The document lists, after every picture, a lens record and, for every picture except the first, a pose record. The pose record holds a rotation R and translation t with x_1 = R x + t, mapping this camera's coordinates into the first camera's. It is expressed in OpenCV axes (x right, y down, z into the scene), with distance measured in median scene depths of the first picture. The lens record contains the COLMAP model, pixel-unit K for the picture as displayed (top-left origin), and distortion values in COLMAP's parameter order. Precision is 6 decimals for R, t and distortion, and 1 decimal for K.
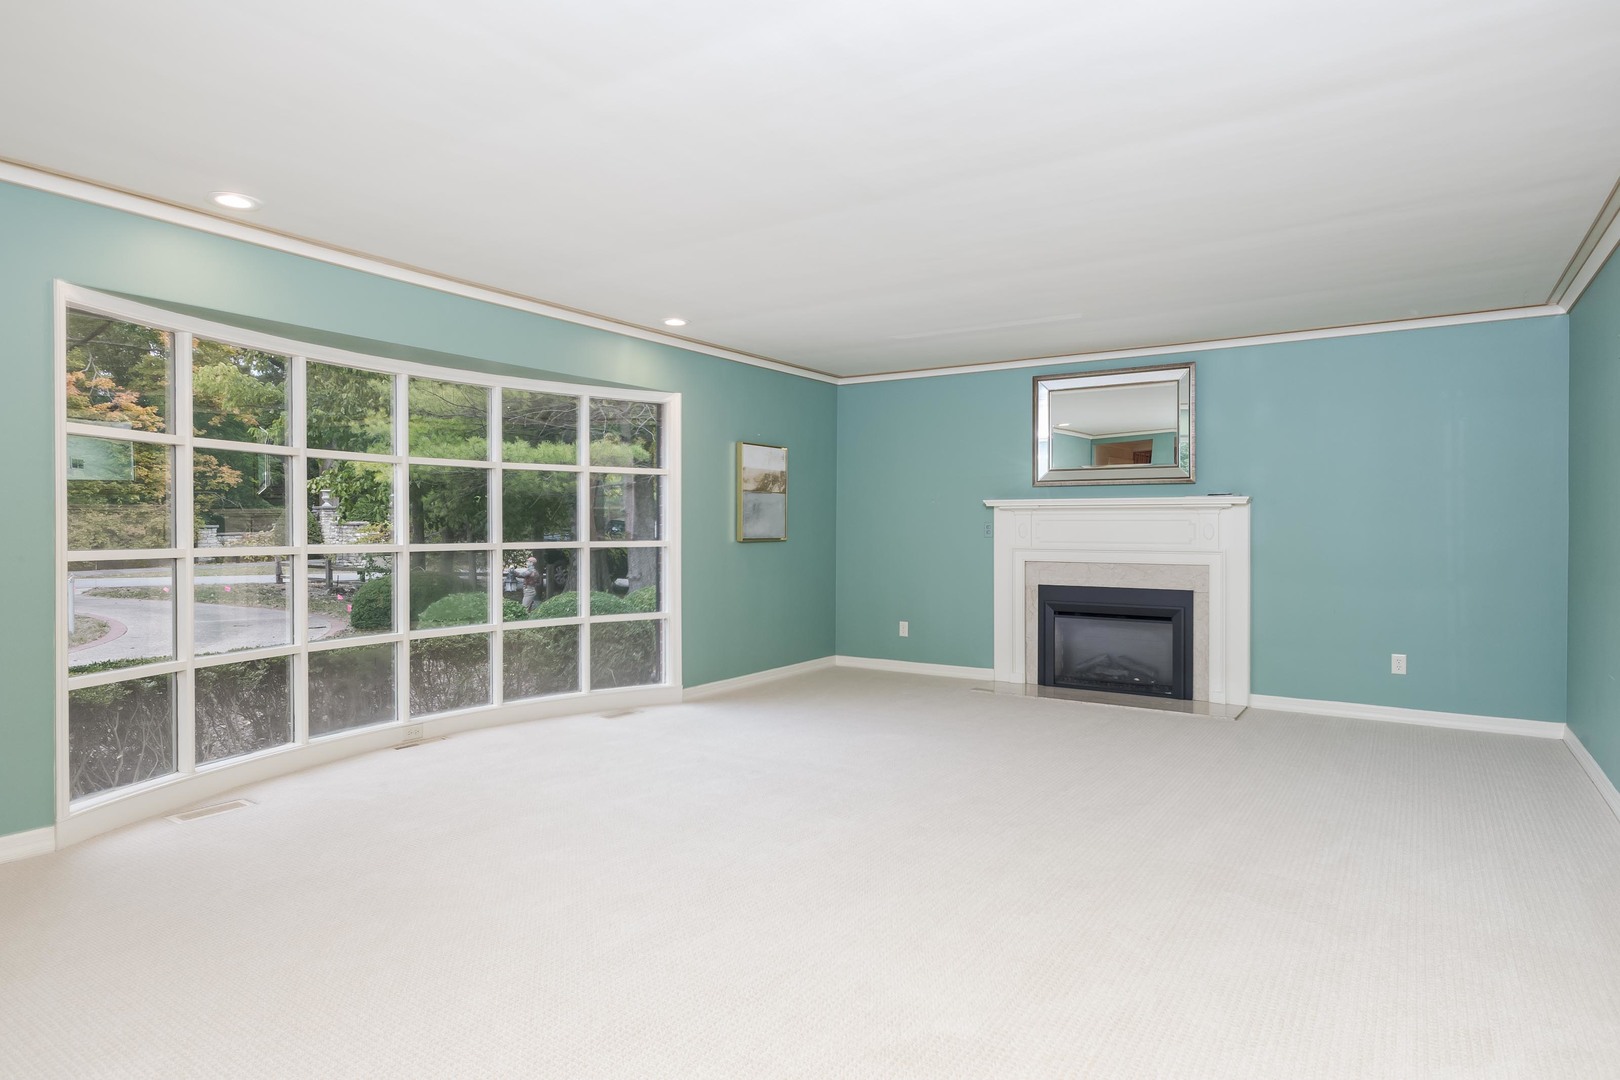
lens RADIAL K [[952.5, 0, 821.5], [0, 952.5, 548.0], [0, 0, 1]] dist [0.038211, 0.000818]
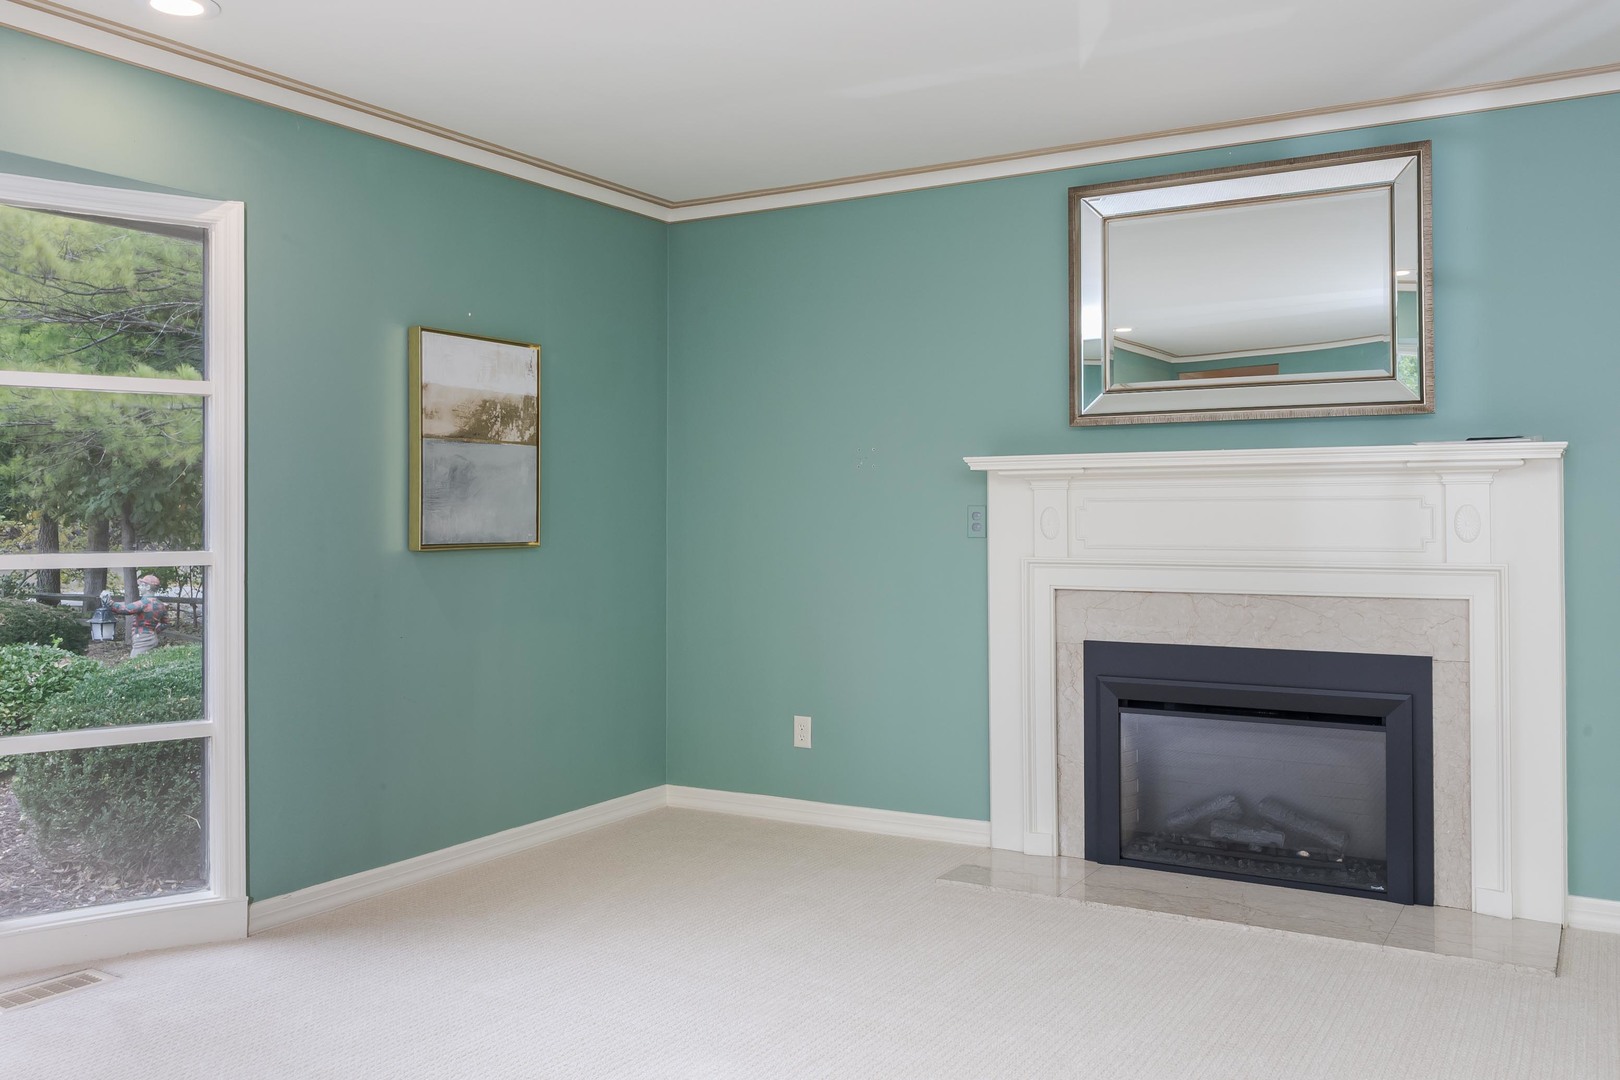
lens RADIAL K [[1406.7, 0, 806.2], [0, 1406.7, 521.8], [0, 0, 1]] dist [0.044295, -0.014593]
pose [[0.999461, -0.004387, 0.032544, 0.073209], [0.005015, 0.999803, -0.019217, -0.006759], [-0.032453, 0.019369, 0.999286, 0.332253]]
